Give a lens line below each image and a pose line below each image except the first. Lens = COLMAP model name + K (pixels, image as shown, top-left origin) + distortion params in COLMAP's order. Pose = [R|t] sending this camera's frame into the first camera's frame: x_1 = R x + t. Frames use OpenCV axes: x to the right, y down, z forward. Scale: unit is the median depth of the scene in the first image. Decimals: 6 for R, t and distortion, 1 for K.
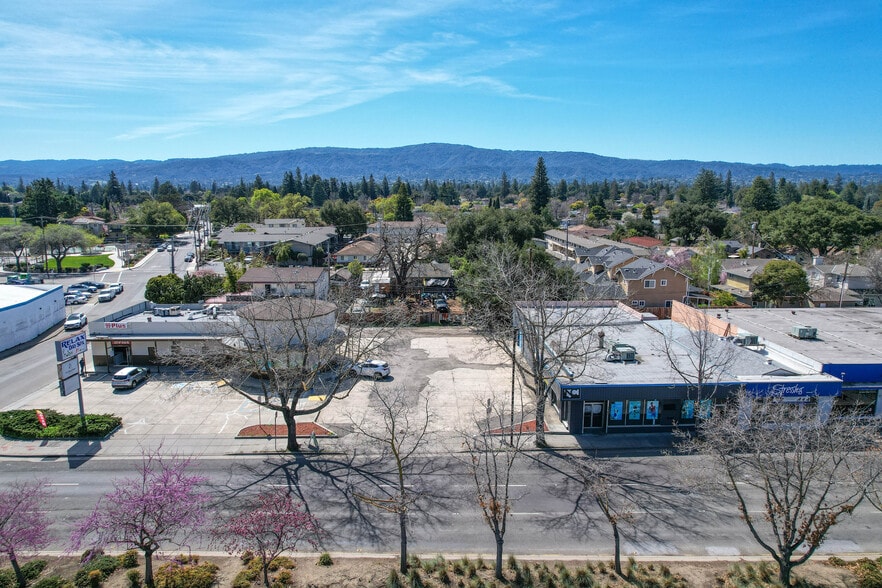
lens RADIAL K [[563.8, 0, 436.2], [0, 563.8, 298.6], [0, 0, 1]] dist [-0.070740, 0.064618]
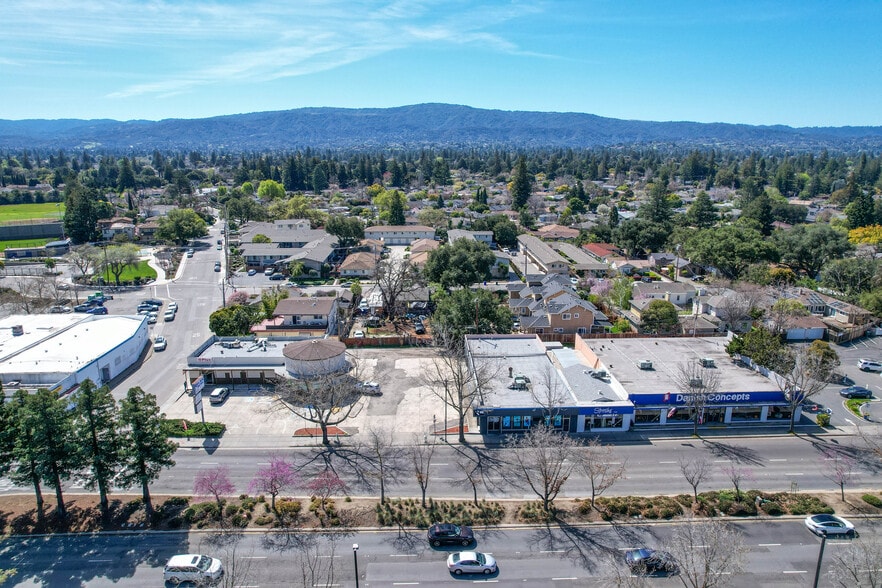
lens RADIAL K [[563.8, 0, 439.8], [0, 563.8, 301.3], [0, 0, 1]] dist [-0.070740, 0.064618]
pose [[0.999954, 0.002727, 0.009193, 0.061334], [-0.003393, 0.997310, 0.073220, -0.205079], [-0.008969, -0.073248, 0.997273, -0.495322]]
